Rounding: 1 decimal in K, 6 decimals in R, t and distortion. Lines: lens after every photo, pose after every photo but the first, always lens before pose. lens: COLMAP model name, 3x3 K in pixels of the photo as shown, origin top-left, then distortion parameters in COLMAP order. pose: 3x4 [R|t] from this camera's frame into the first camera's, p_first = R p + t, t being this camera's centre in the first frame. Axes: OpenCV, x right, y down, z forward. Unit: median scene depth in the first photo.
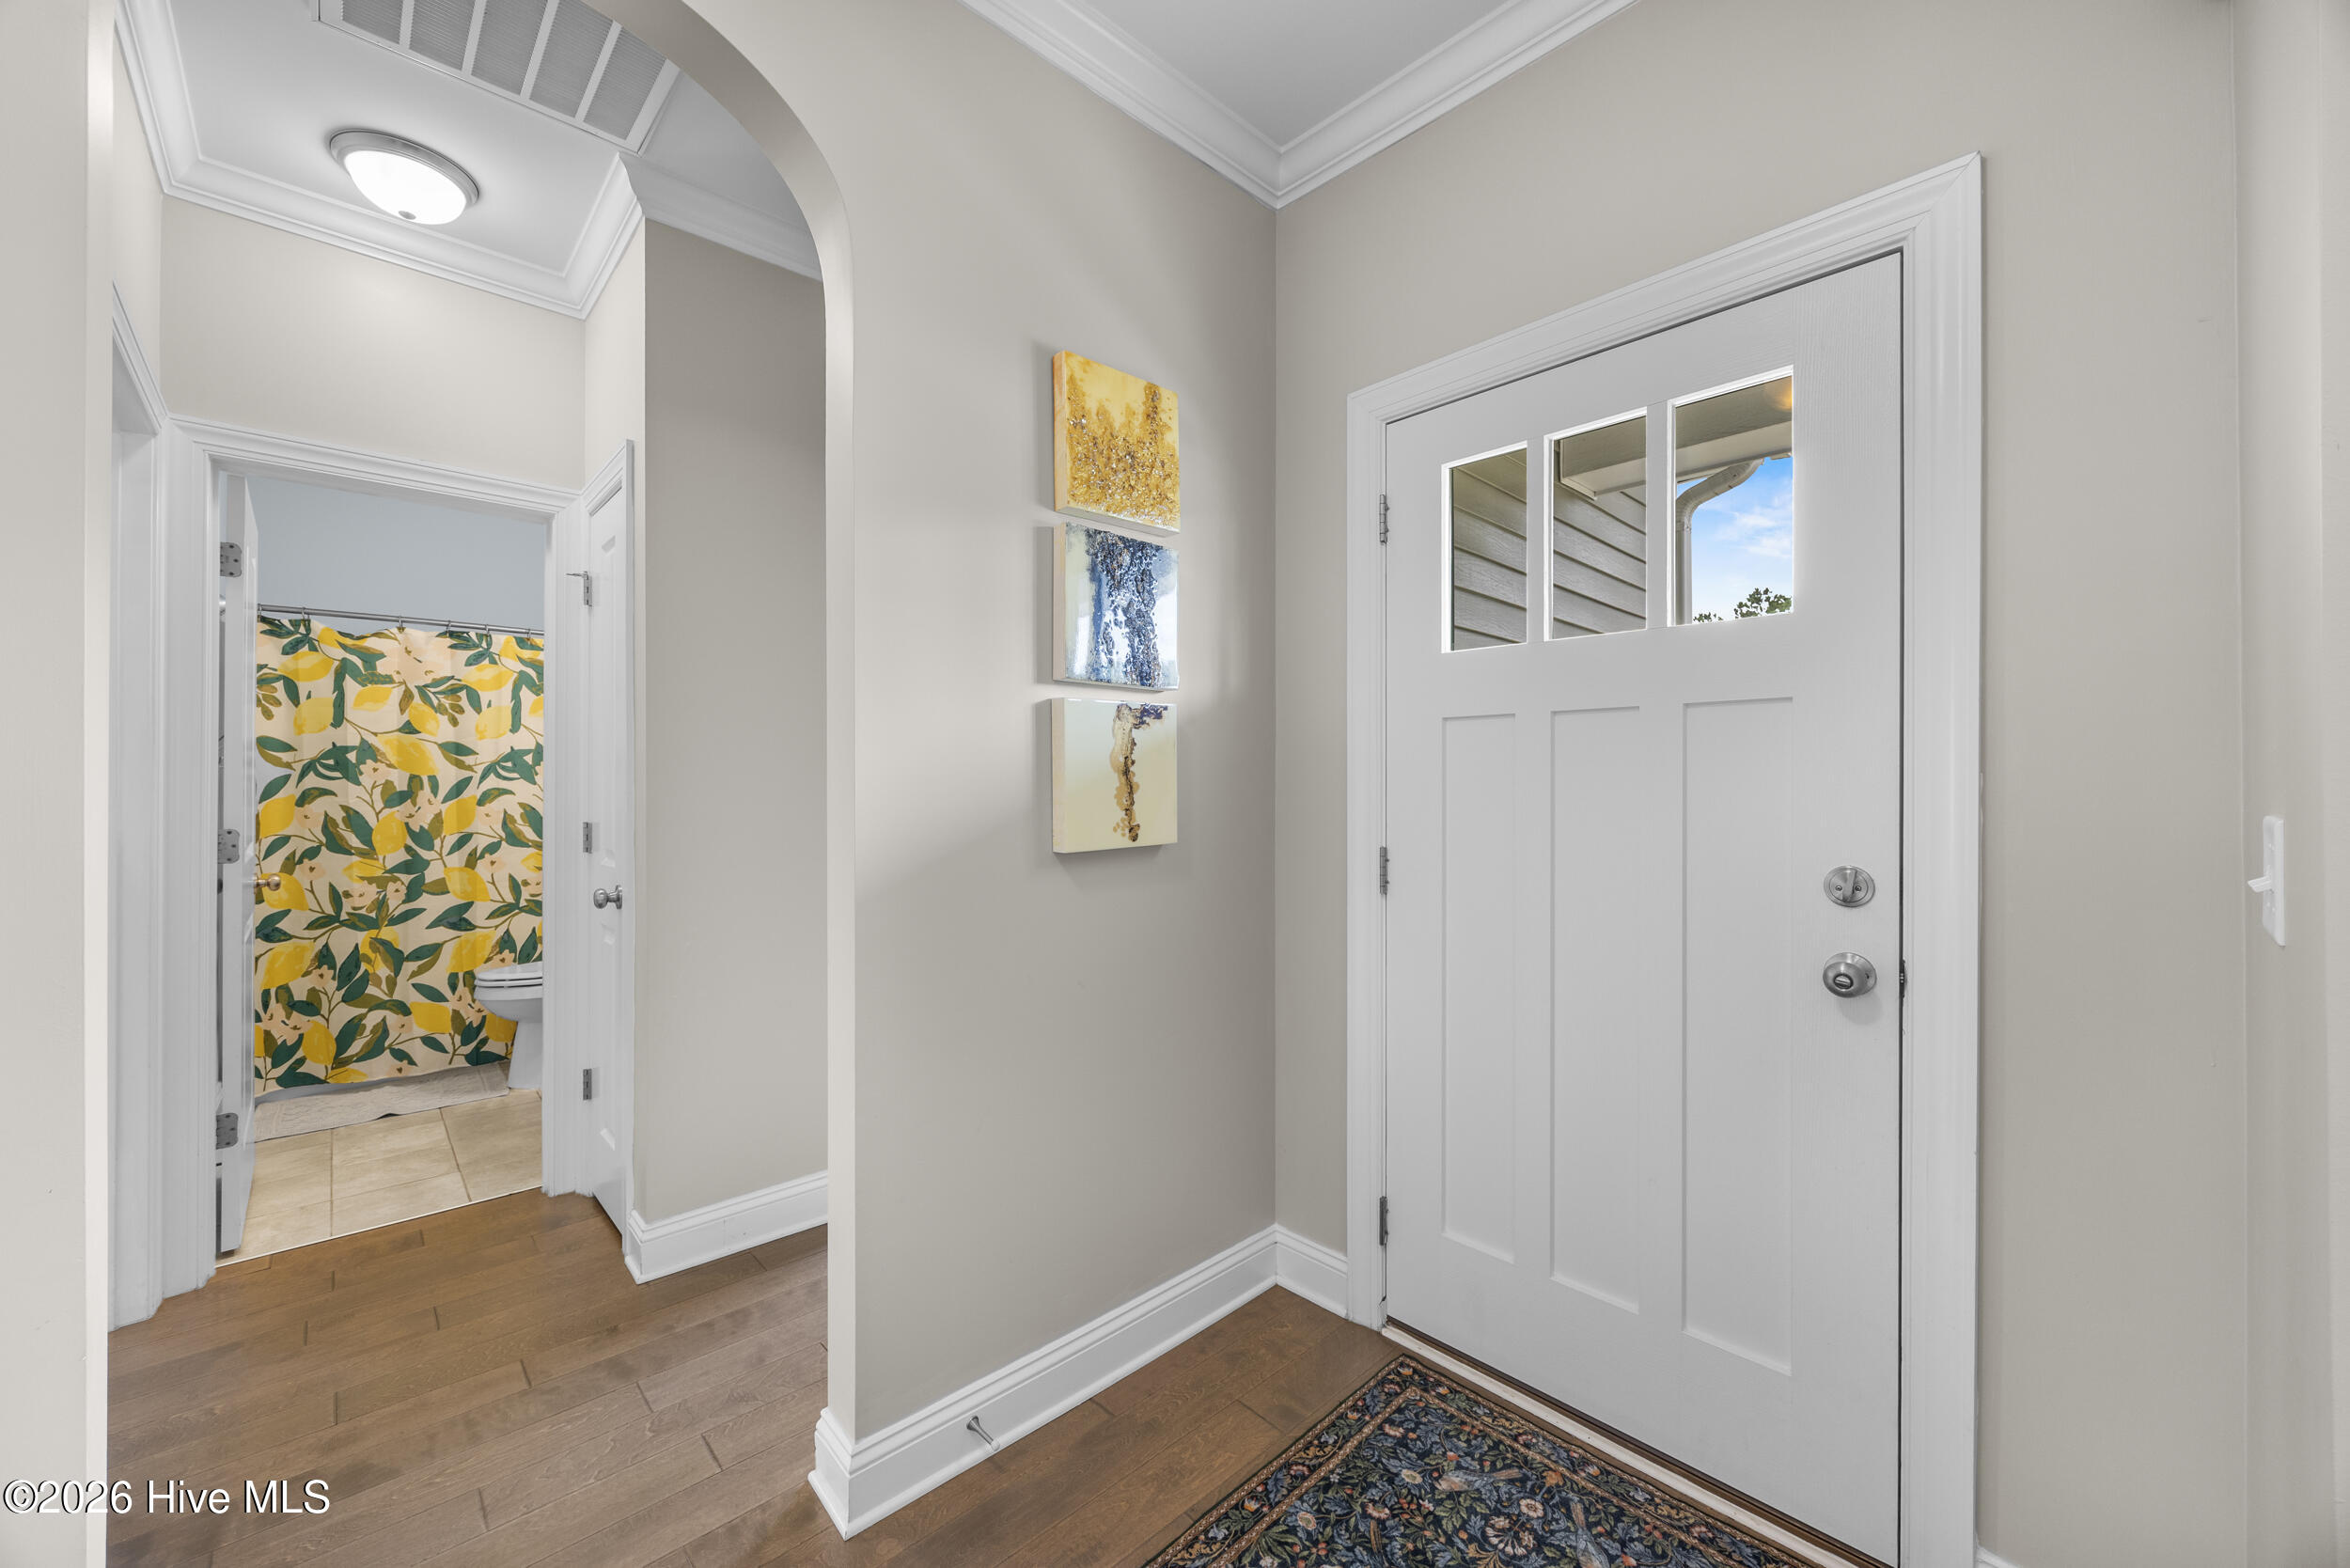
lens RADIAL K [[898.3, 0, 1167.1], [0, 898.3, 790.9], [0, 0, 1]] dist [0.002371, 0.000056]
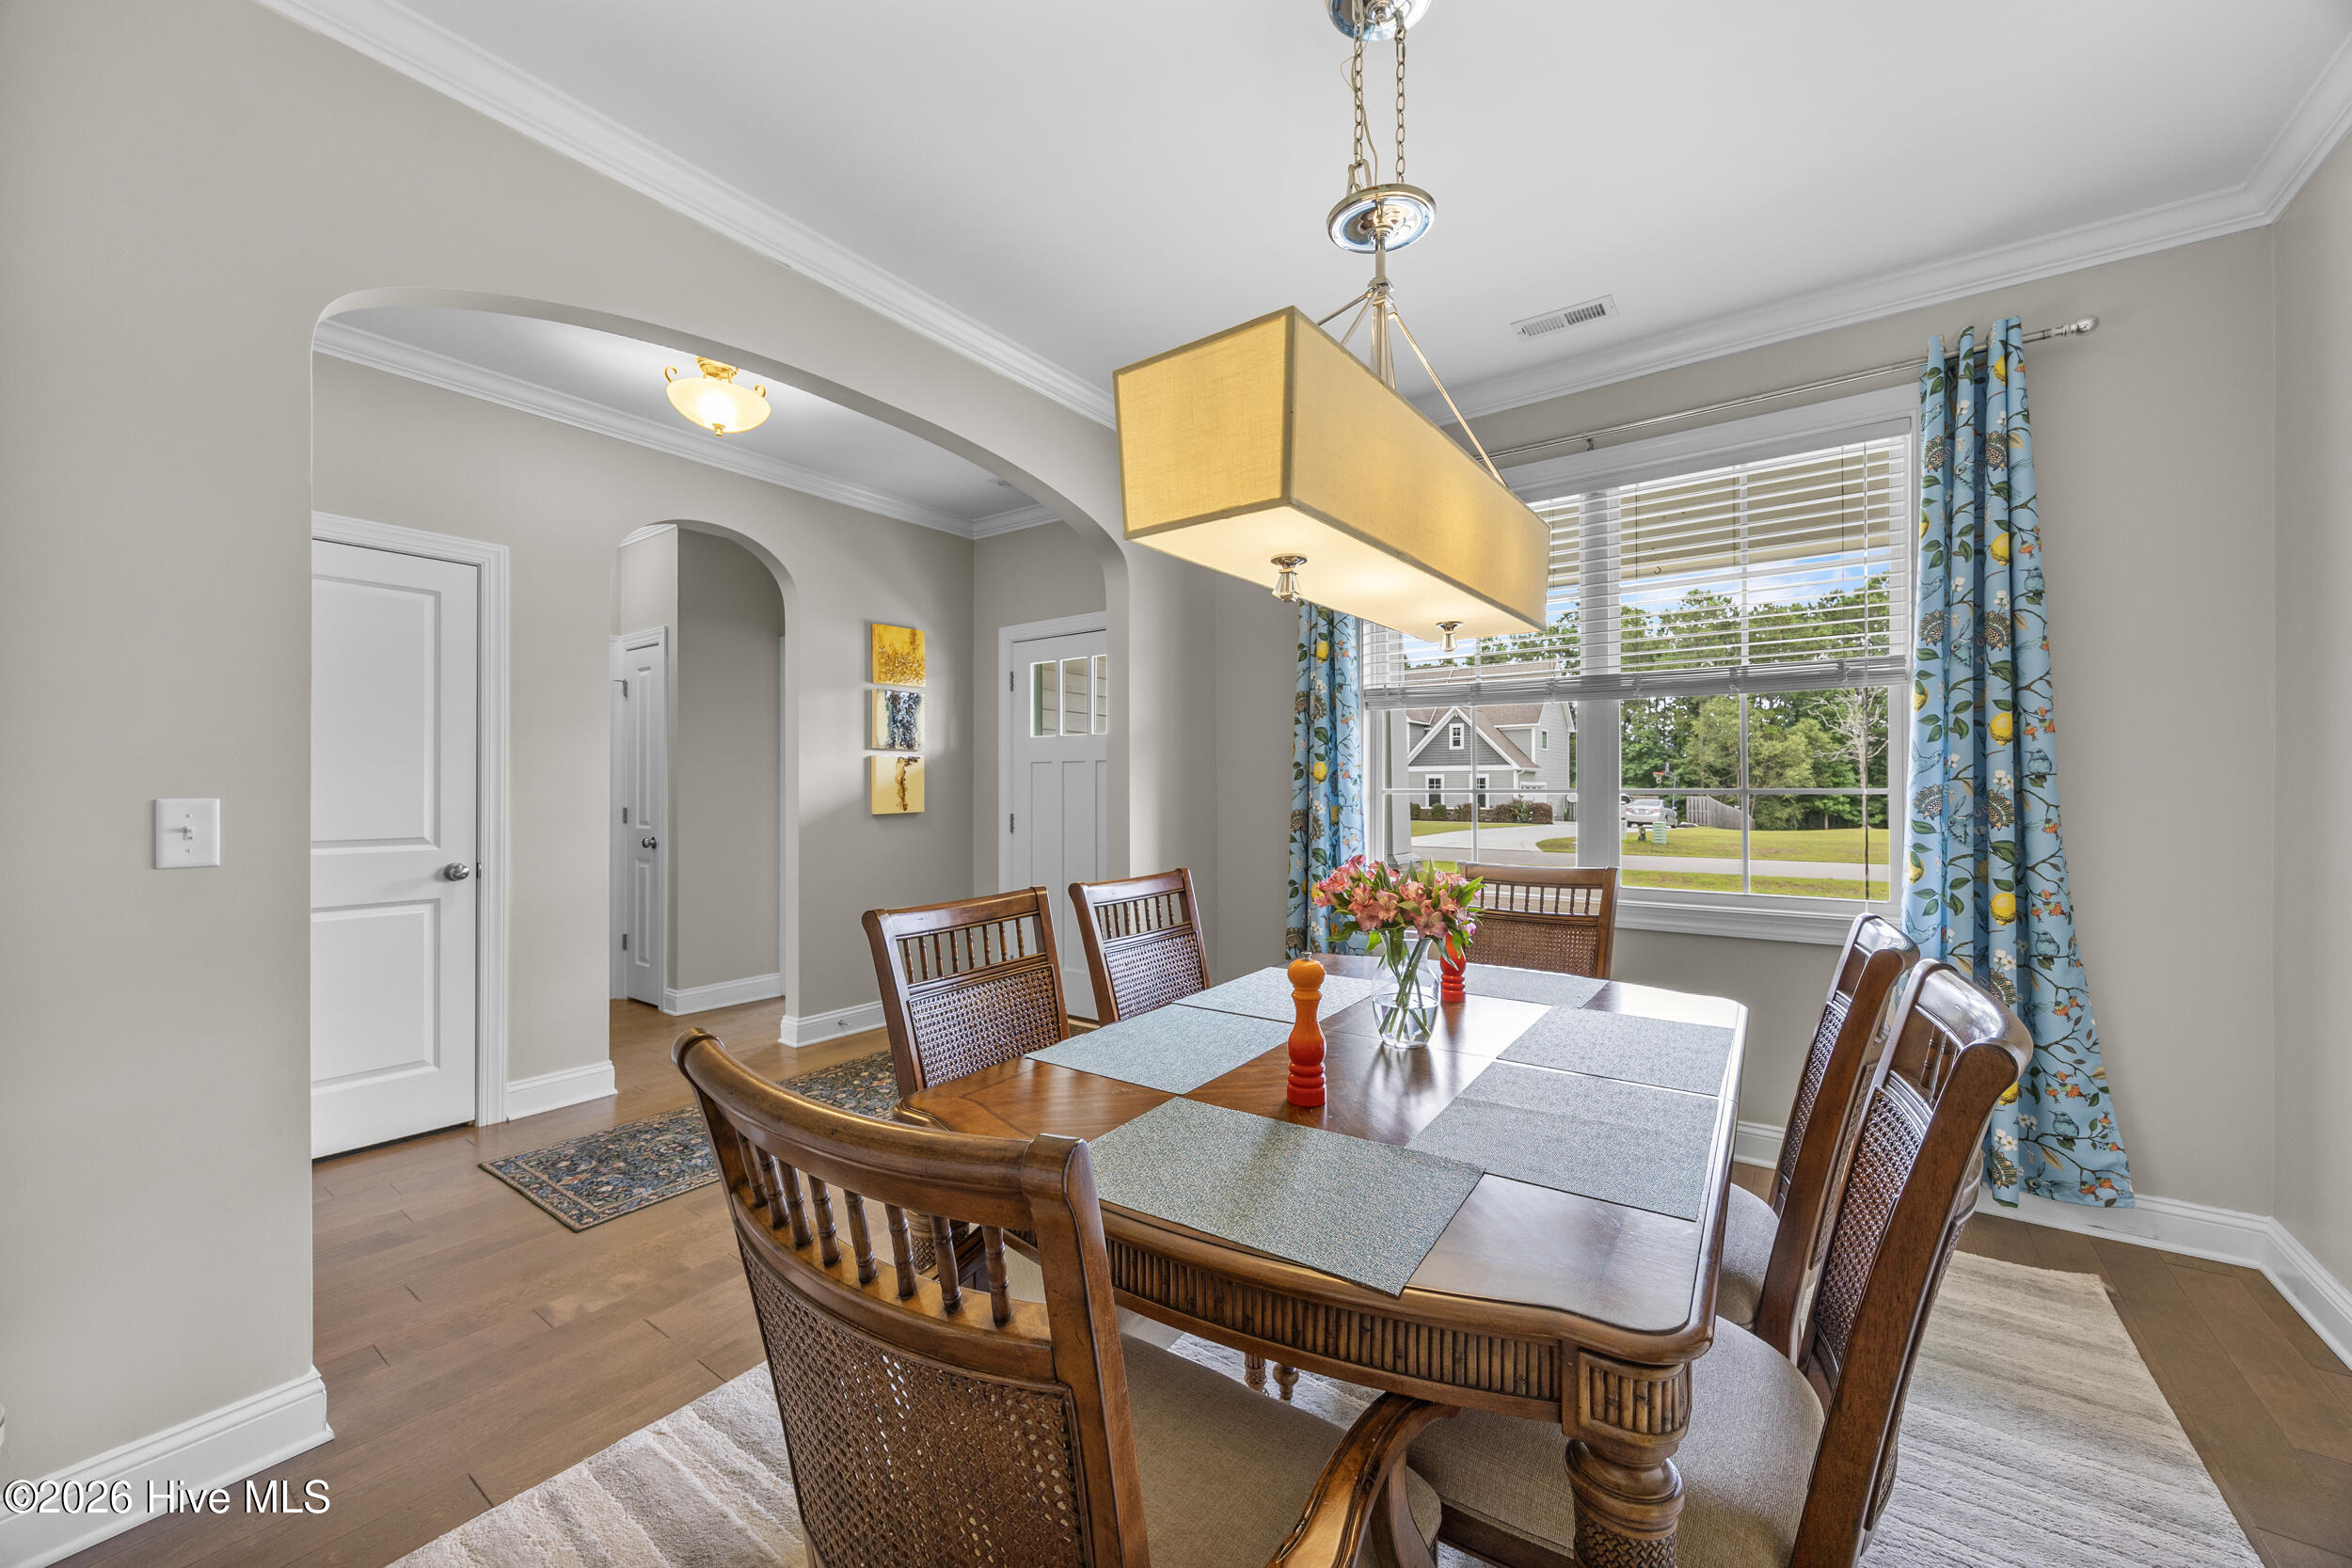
lens RADIAL K [[898.9, 0, 1197.3], [0, 898.9, 781.9], [0, 0, 1]] dist [0.002371, 0.000056]
pose [[0.974991, 0.001988, 0.222236, 0.208461], [-0.001531, 0.999996, -0.002227, -0.021180], [-0.222239, 0.001831, 0.974990, -1.705507]]
